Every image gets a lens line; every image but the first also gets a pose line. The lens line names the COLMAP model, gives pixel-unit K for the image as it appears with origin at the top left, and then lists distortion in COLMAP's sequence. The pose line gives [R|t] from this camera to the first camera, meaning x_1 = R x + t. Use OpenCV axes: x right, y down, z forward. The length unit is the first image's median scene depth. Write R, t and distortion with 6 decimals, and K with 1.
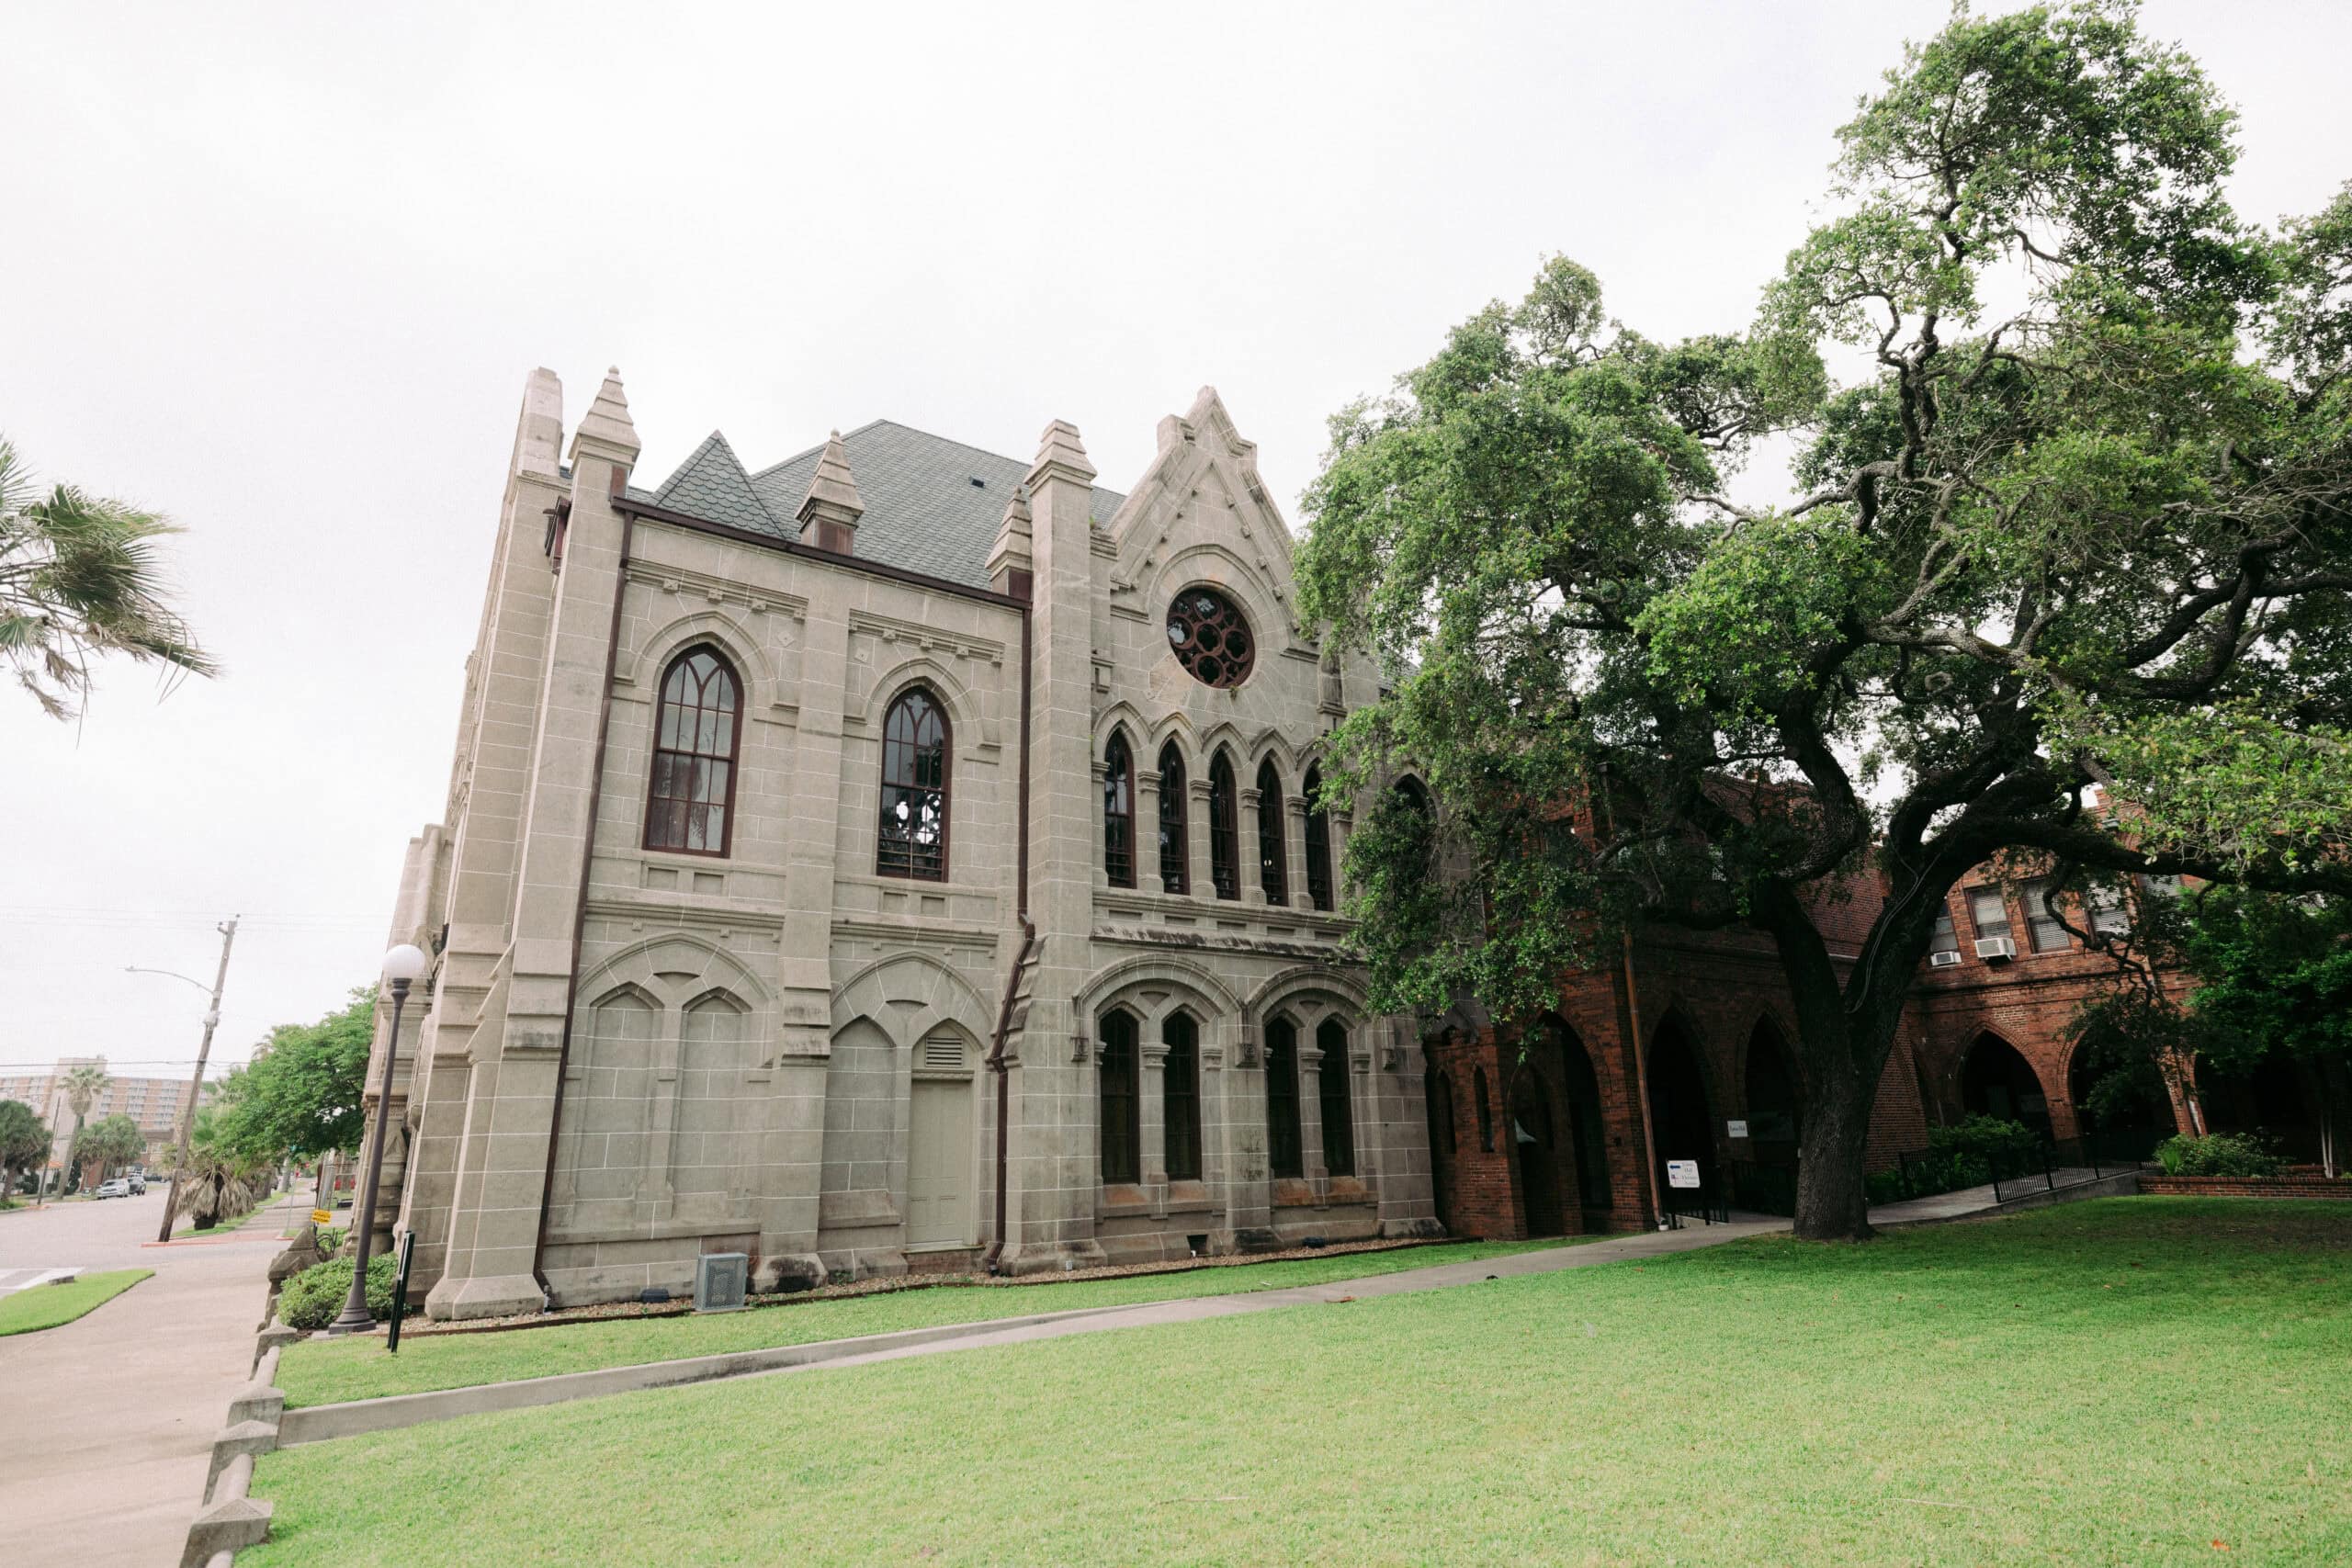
lens RADIAL K [[1219.7, 0, 1176.0], [0, 1219.7, 784.0], [0, 0, 1]] dist [0.004629, -0.000049]
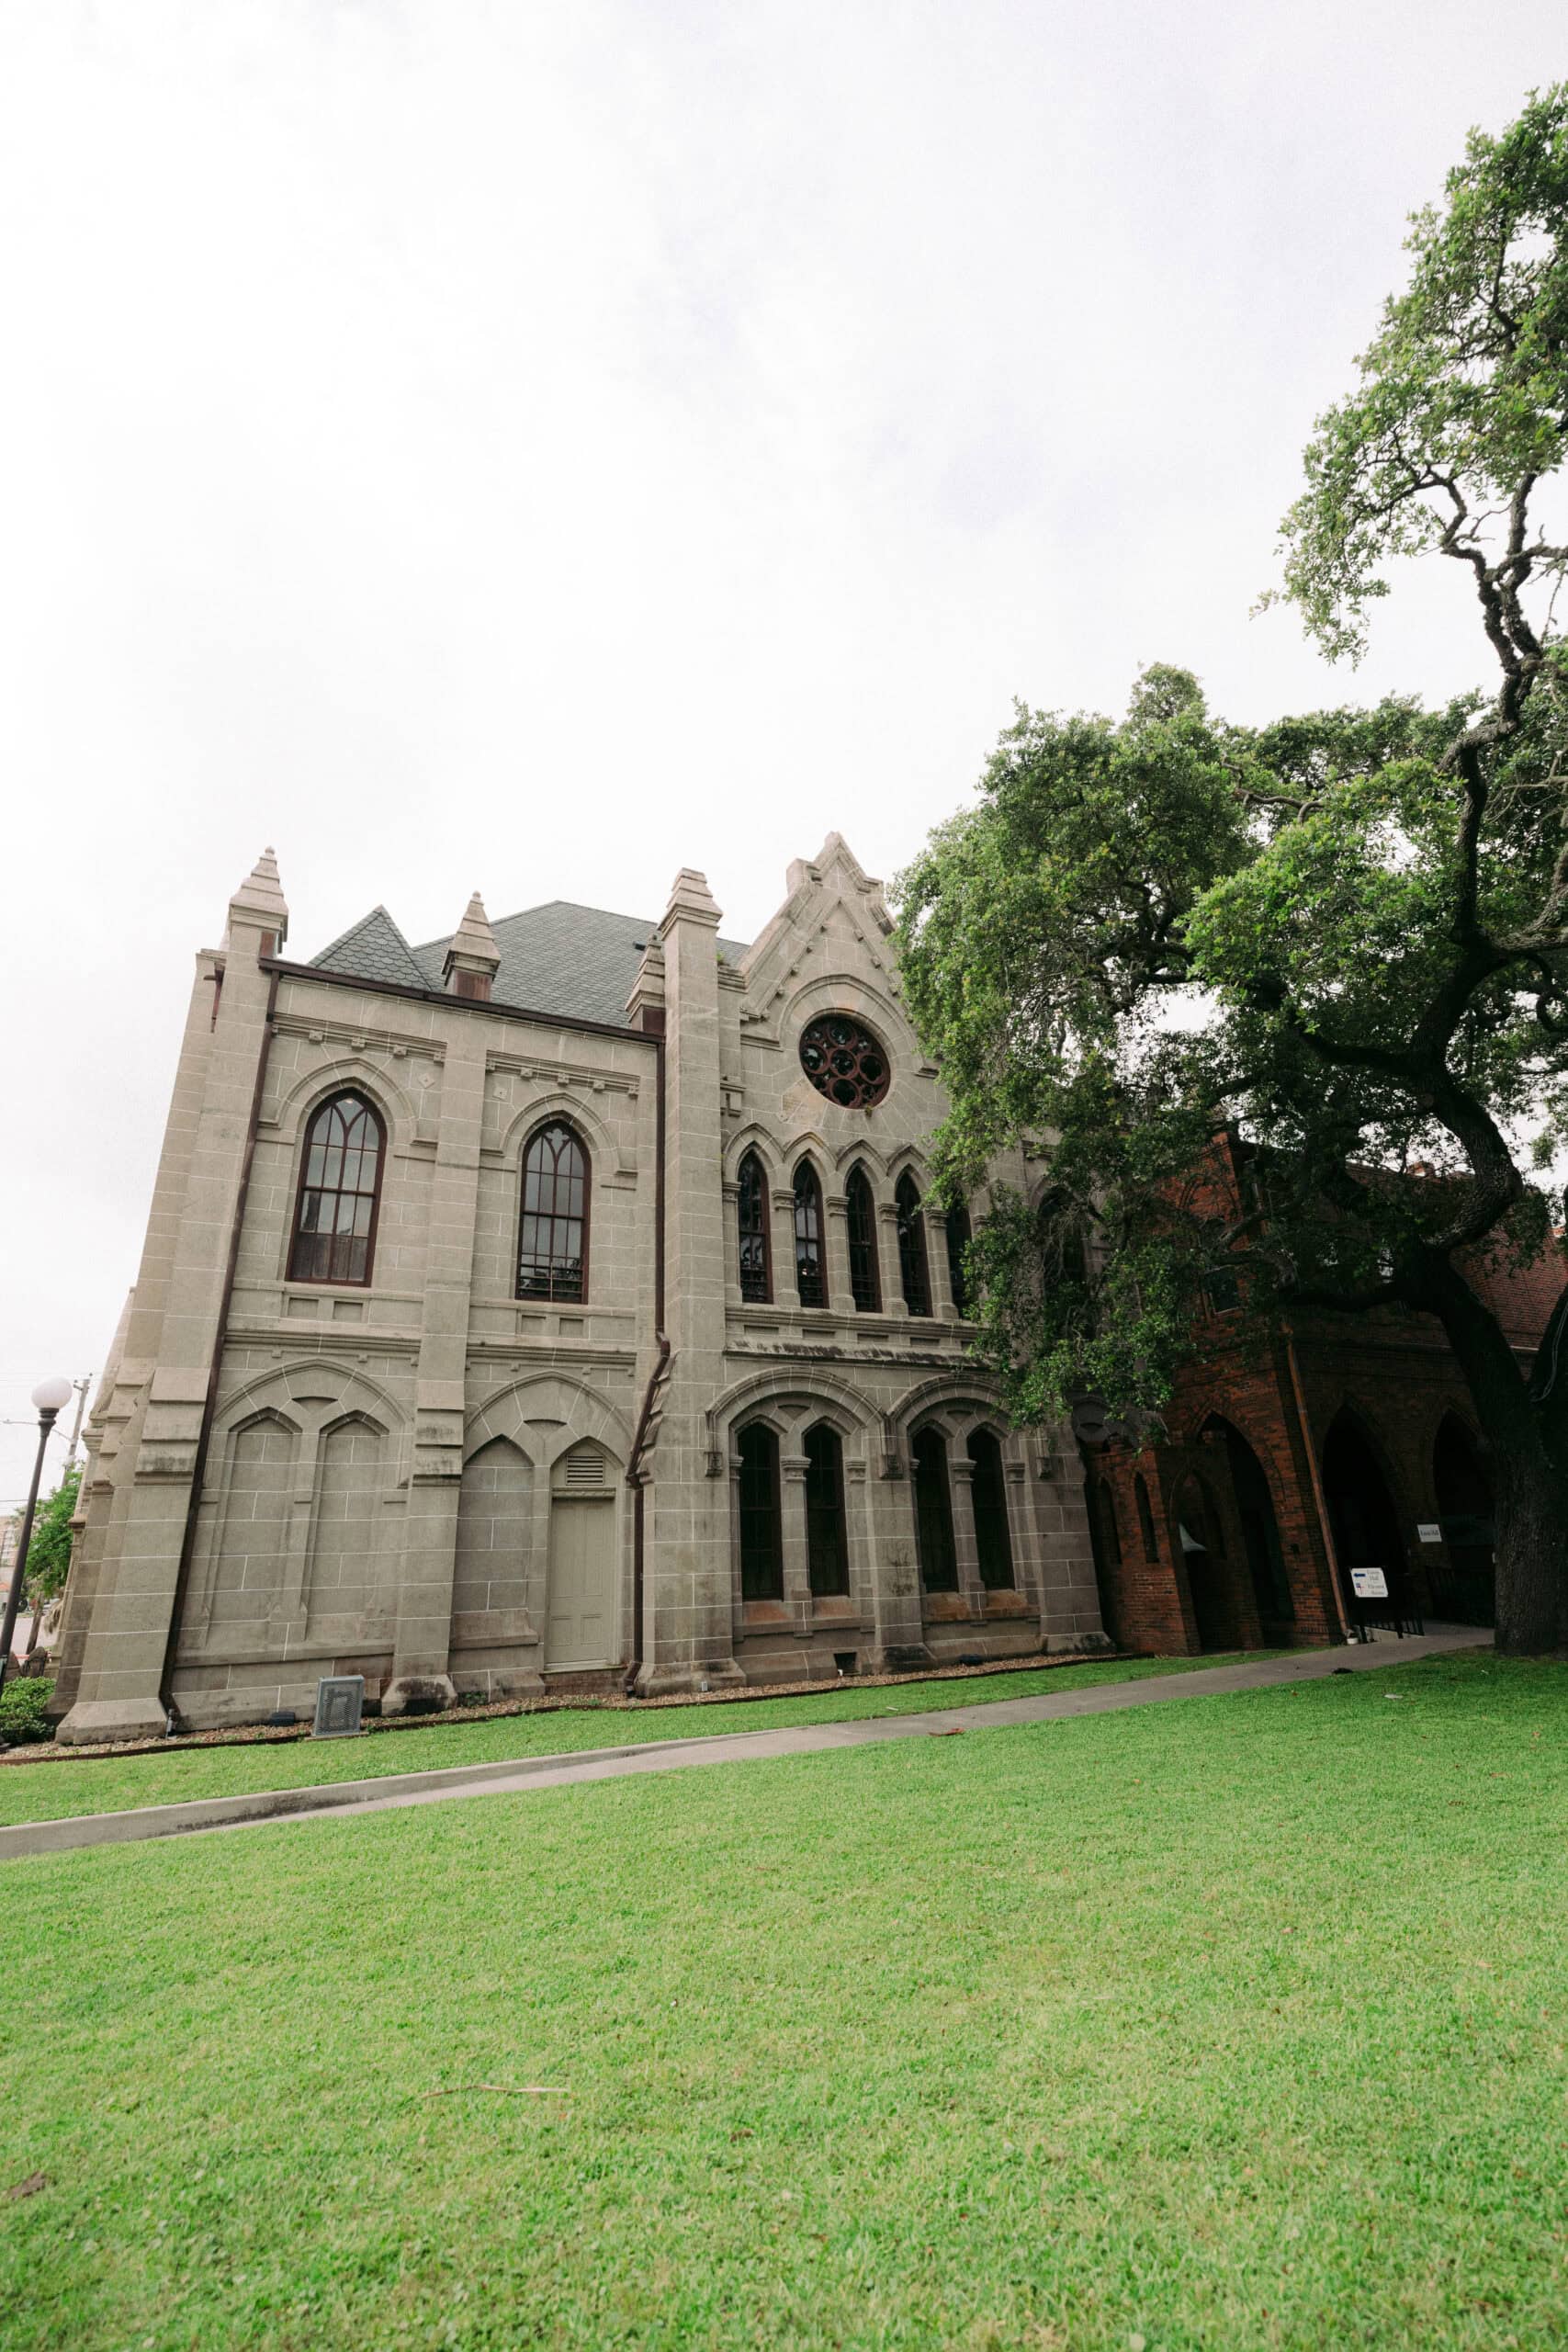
lens RADIAL K [[1038.5, 0, 784.0], [0, 1038.5, 1176.0], [0, 0, 1]] dist [-0.002672, 0.000210]
pose [[0.990358, -0.060533, -0.124603, 0.096071], [0.052006, 0.996149, -0.070590, 0.043399], [0.128396, 0.063430, 0.989692, 0.142111]]
